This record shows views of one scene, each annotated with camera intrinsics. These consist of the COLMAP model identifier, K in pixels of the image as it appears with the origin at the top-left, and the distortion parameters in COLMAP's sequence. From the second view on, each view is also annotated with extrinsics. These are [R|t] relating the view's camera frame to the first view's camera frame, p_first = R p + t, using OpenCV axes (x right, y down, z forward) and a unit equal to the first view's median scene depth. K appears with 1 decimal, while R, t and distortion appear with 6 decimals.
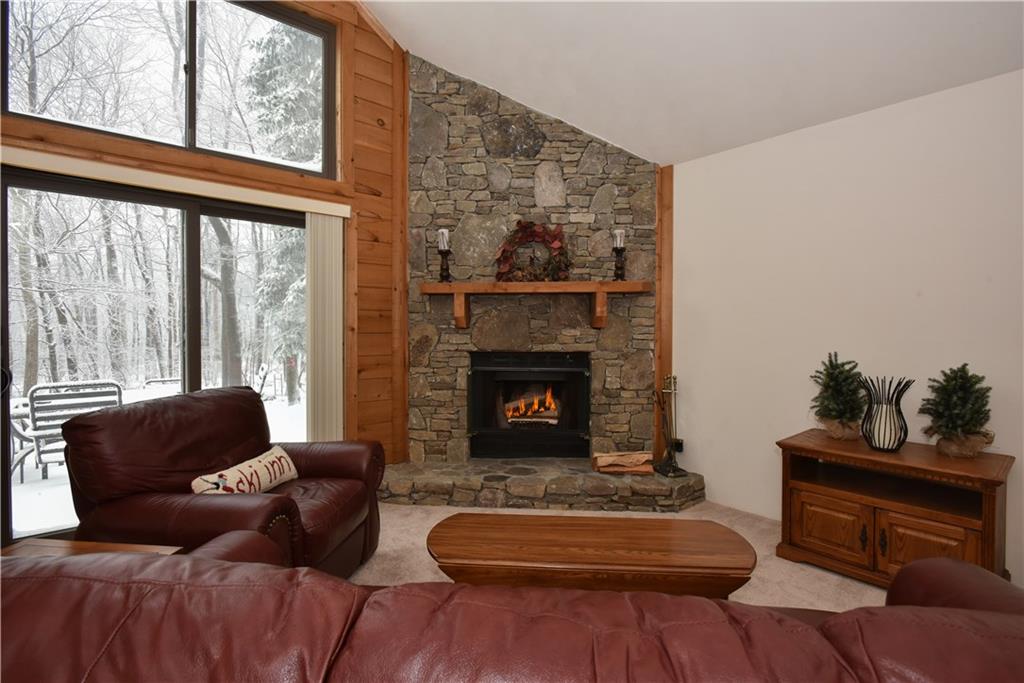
lens RADIAL K [[478.0, 0, 510.0], [0, 478.0, 336.9], [0, 0, 1]] dist [-0.016048, 0.000100]
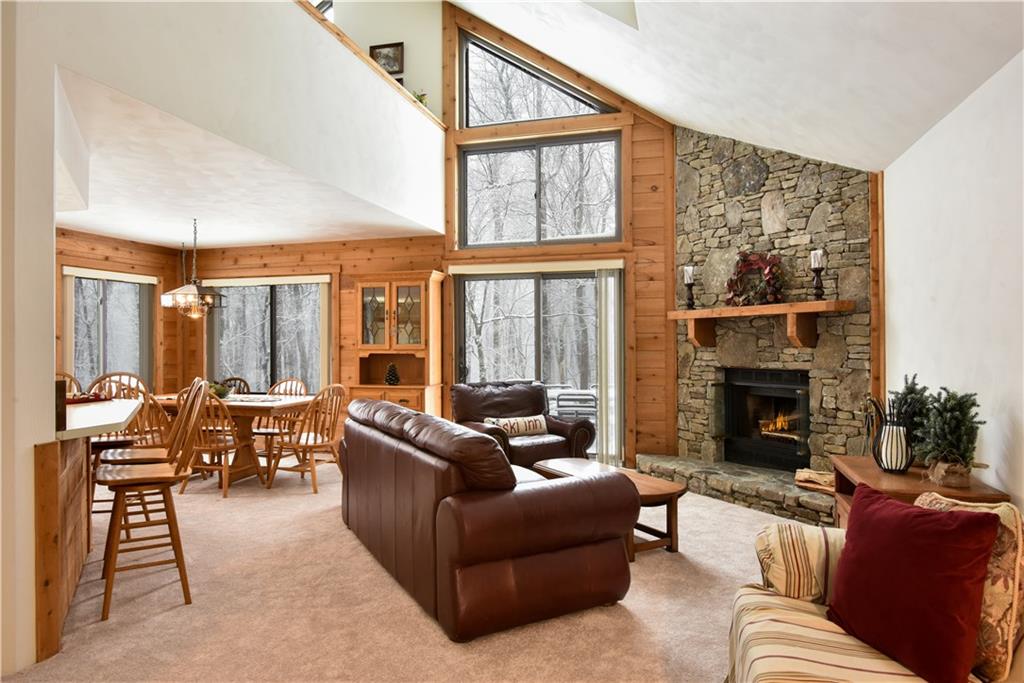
lens RADIAL K [[620.2, 0, 517.2], [0, 620.2, 336.1], [0, 0, 1]] dist [-0.005067, -0.000509]
pose [[0.561838, -0.014683, -0.827117, 0.909404], [-0.004731, 0.999769, -0.020962, -0.010883], [0.827233, 0.015690, 0.561639, -0.251811]]
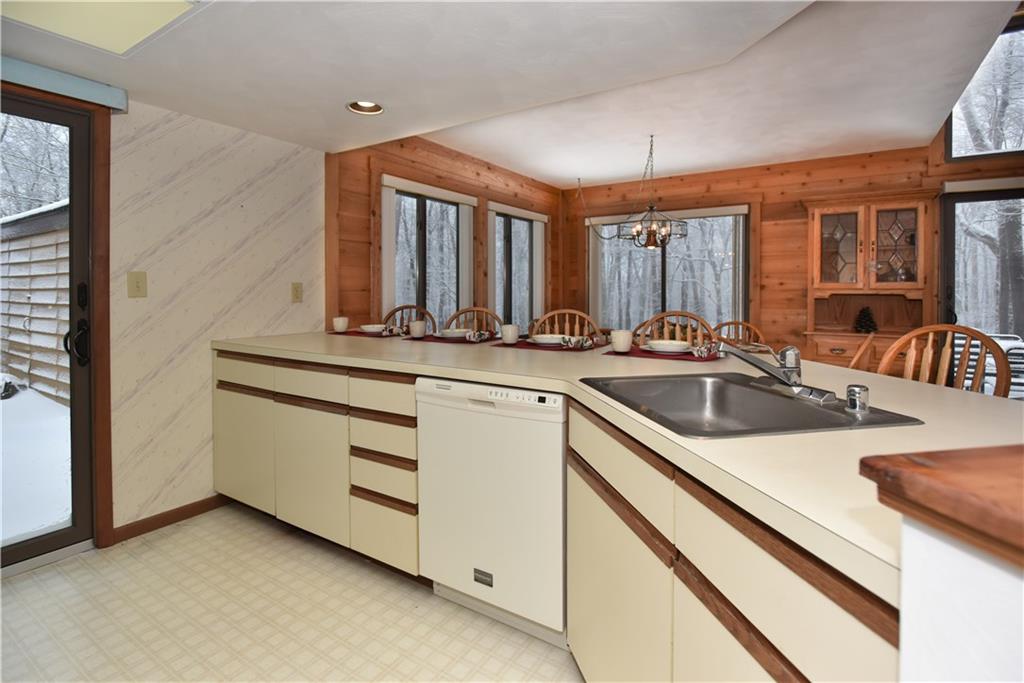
lens RADIAL K [[496.8, 0, 516.3], [0, 496.8, 294.8], [0, 0, 1]] dist [-0.002173, -0.000176]
pose [[0.291902, 0.005152, -0.956434, 0.105439], [-0.014376, 0.999896, 0.000999, 0.015478], [0.956340, 0.013458, 0.291946, -0.660084]]
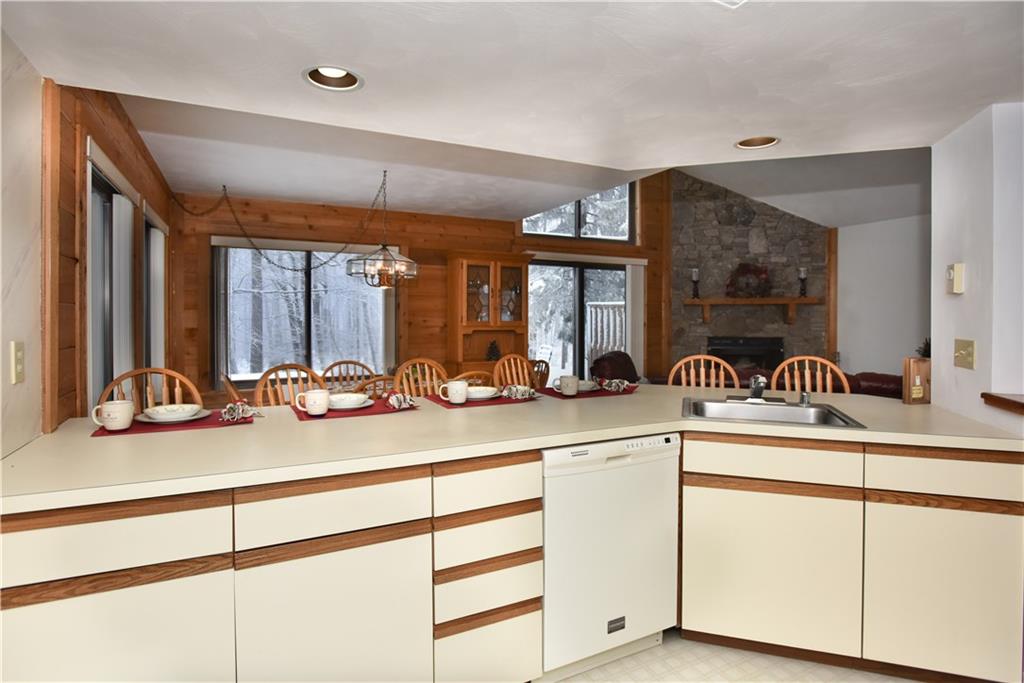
lens RADIAL K [[532.9, 0, 515.0], [0, 532.9, 318.9], [0, 0, 1]] dist [-0.001812, 0.000146]
pose [[0.971879, -0.000942, -0.235477, -0.319221], [-0.001646, 0.999940, -0.010790, -0.012988], [0.235473, 0.010874, 0.971820, -1.083575]]
